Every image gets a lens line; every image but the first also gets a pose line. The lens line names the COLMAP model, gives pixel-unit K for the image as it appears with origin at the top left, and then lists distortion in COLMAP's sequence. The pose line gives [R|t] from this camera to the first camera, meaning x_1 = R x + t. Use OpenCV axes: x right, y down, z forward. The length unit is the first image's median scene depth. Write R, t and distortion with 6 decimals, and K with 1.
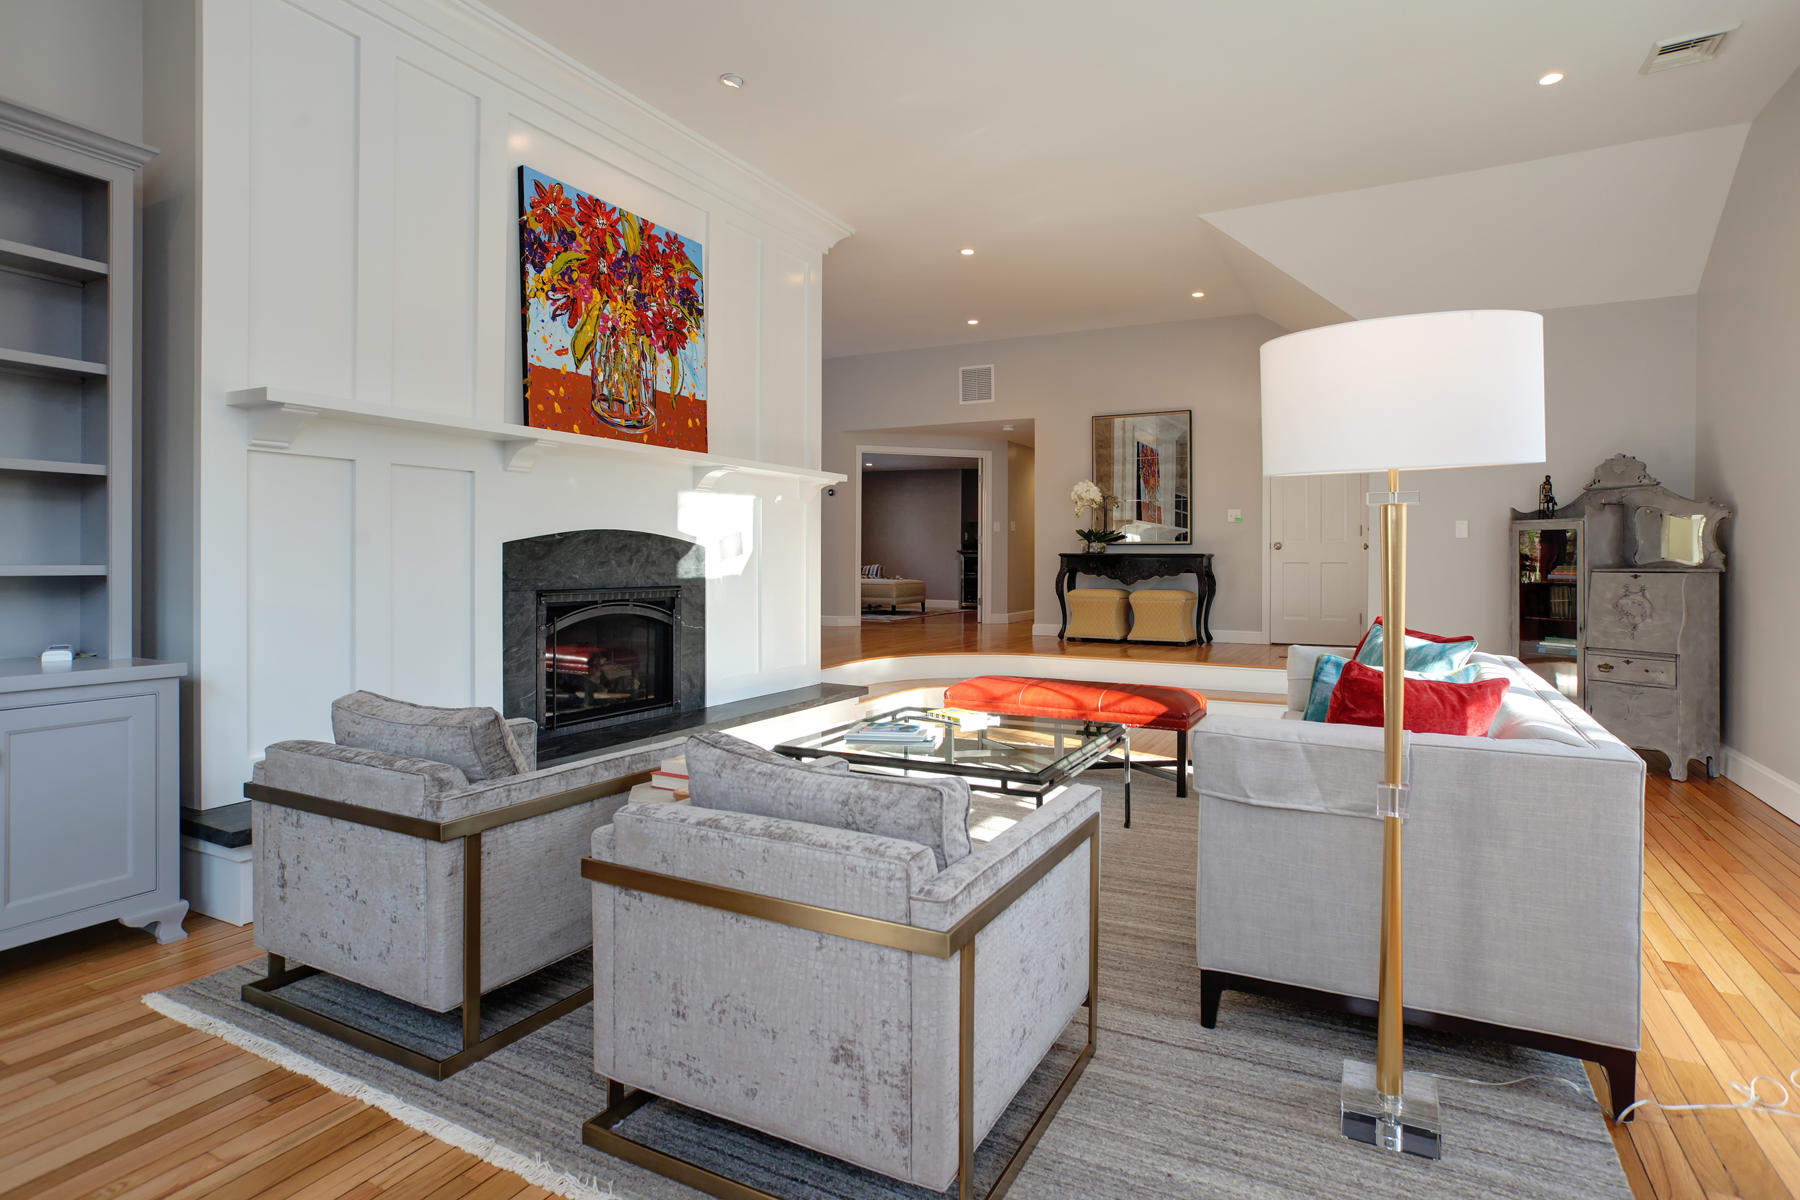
lens RADIAL K [[948.1, 0, 909.3], [0, 948.1, 552.1], [0, 0, 1]] dist [-0.084853, 0.038532]
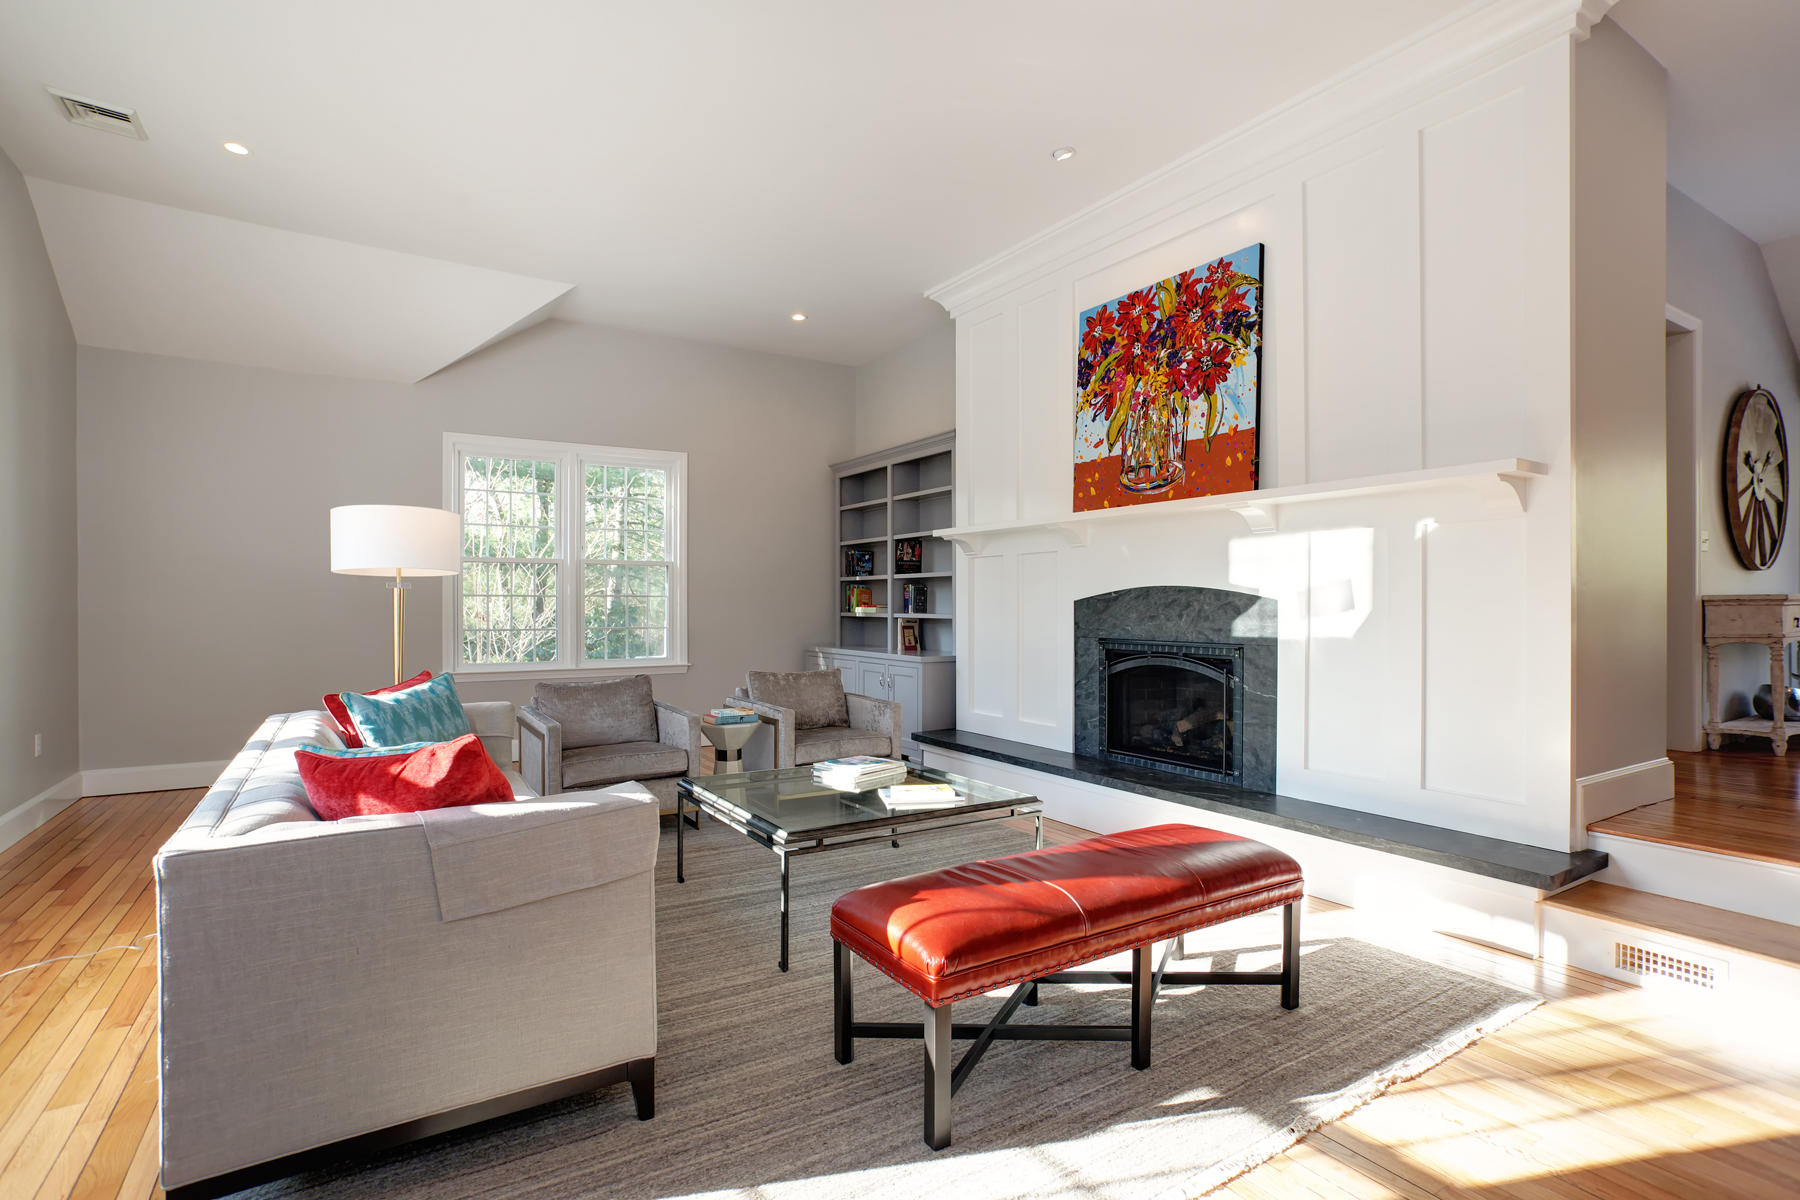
lens RADIAL K [[894.1, 0, 901.1], [0, 894.1, 603.5], [0, 0, 1]] dist [-0.042130, 0.000825]
pose [[-0.518737, -0.010680, -0.854867, 0.686256], [-0.003579, 0.999940, -0.010320, 0.007223], [0.854926, -0.002294, -0.518744, 1.251781]]
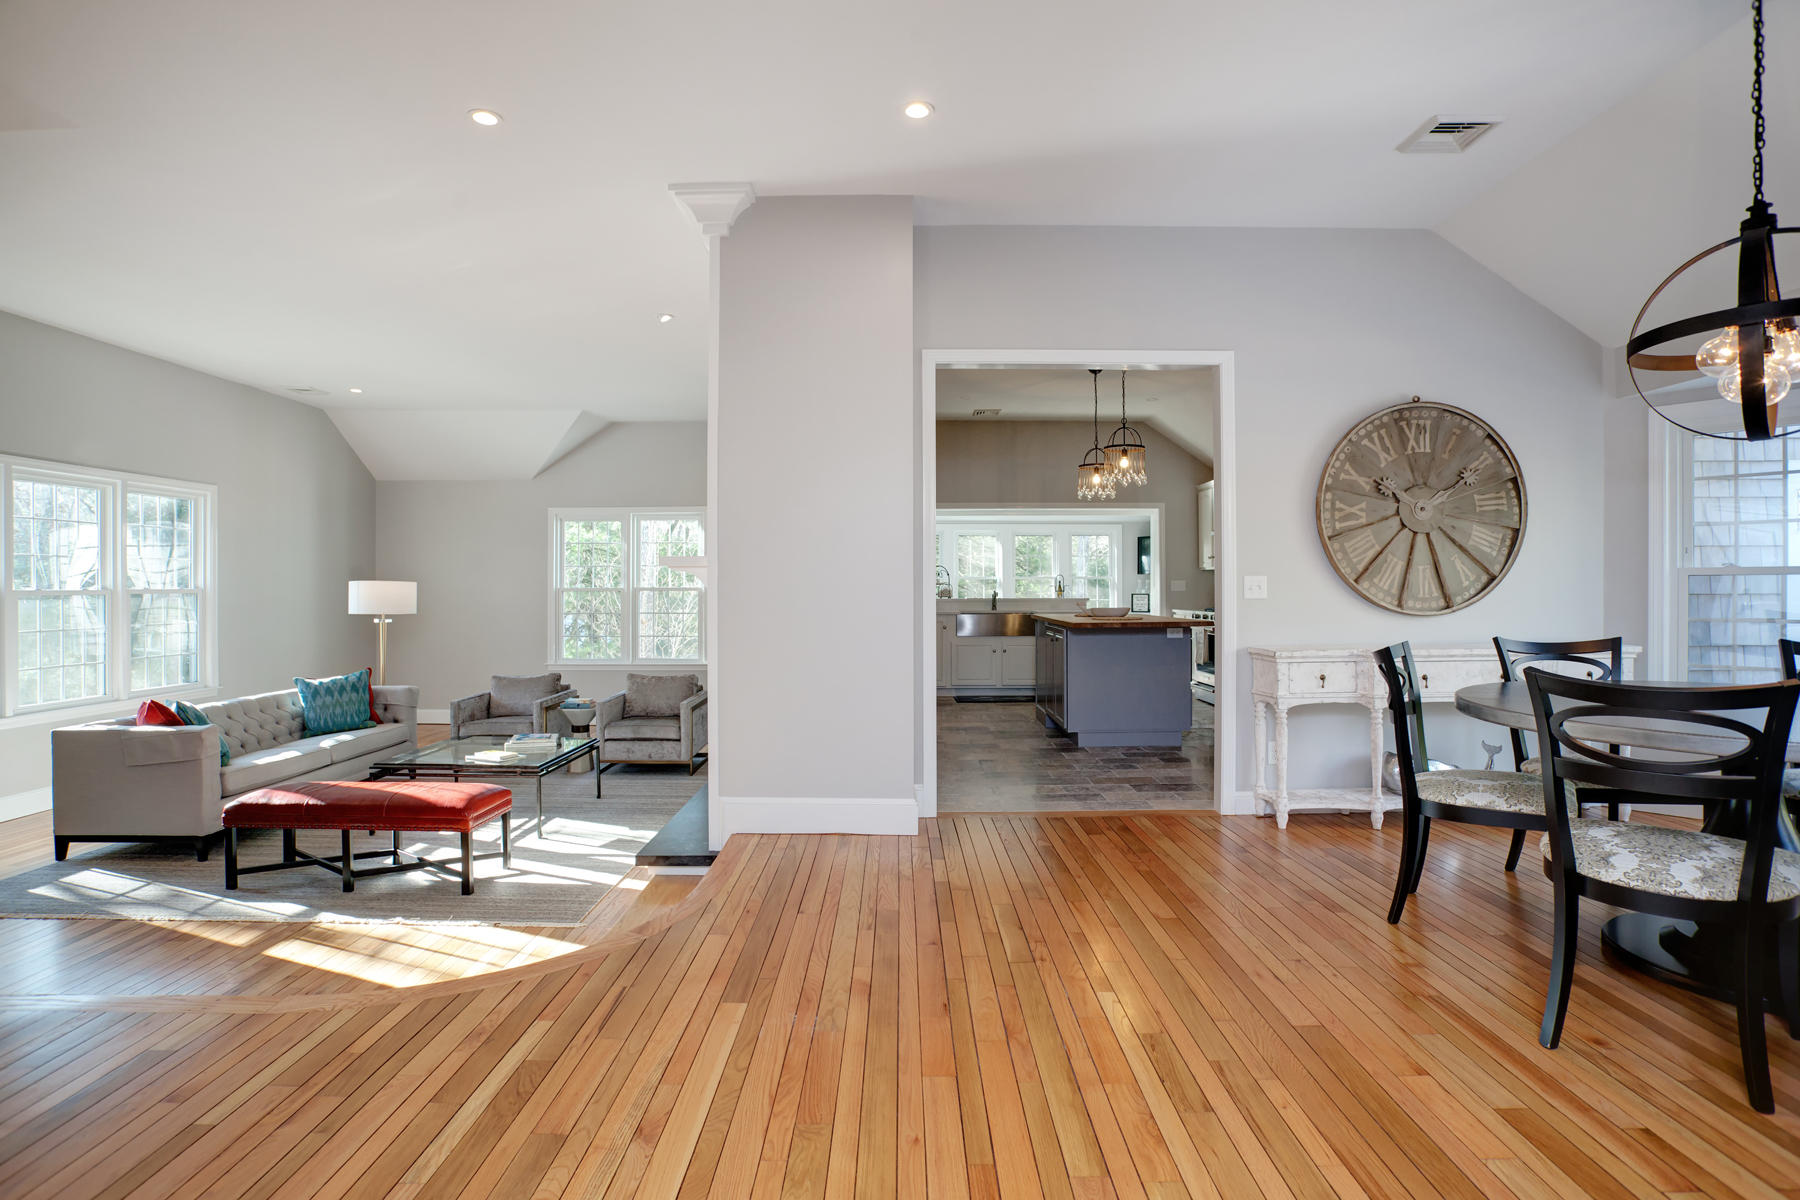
lens RADIAL K [[918.2, 0, 905.4], [0, 918.2, 587.1], [0, 0, 1]] dist [-0.069477, 0.033202]
pose [[-0.899881, -0.008392, -0.436054, 0.072111], [-0.005960, 0.999958, -0.006944, -0.071632], [0.436094, -0.003650, -0.899894, 2.260195]]
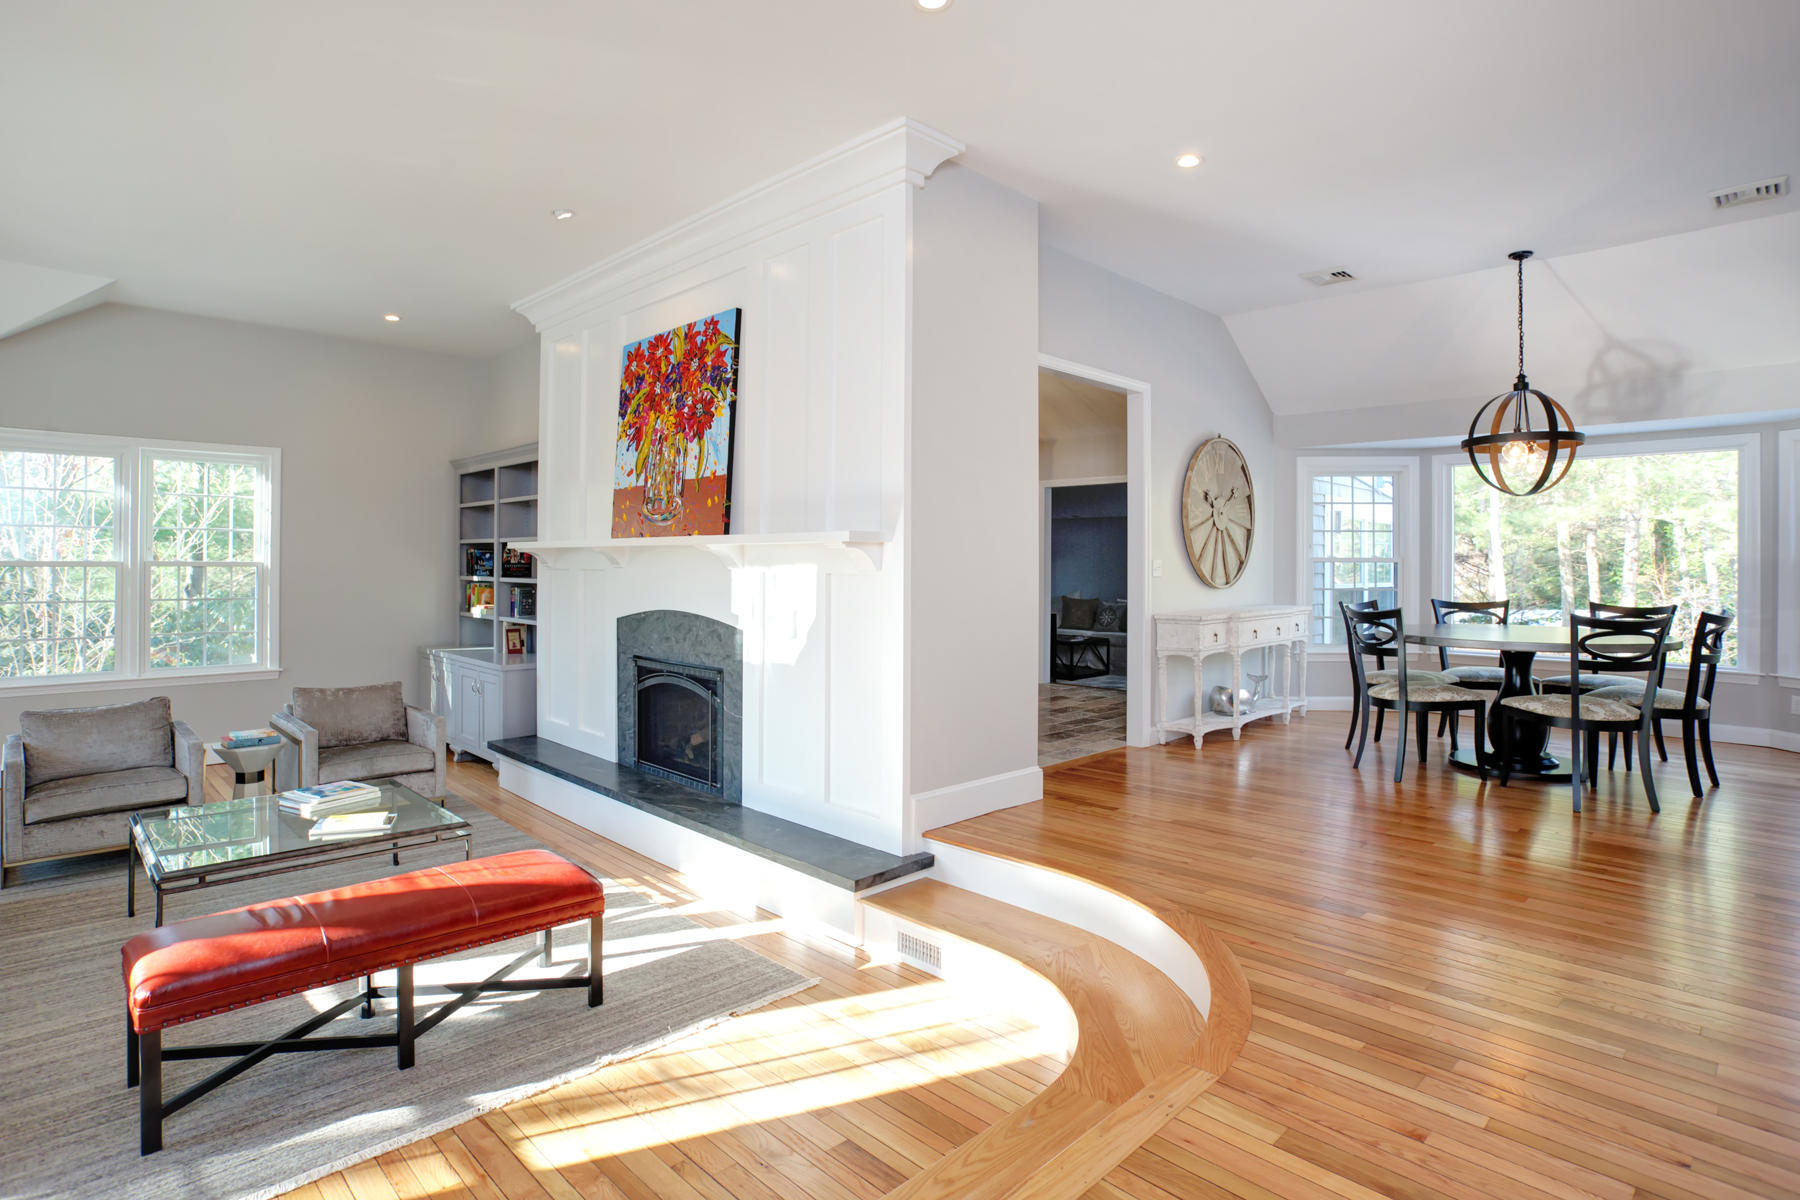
lens RADIAL K [[948.1, 0, 909.3], [0, 948.1, 552.1], [0, 0, 1]] dist [-0.084853, 0.038532]
pose [[-0.312174, -0.024396, -0.949712, 0.676444], [-0.005216, 0.999699, -0.023966, -0.067708], [0.950011, -0.002528, -0.312207, 1.607965]]
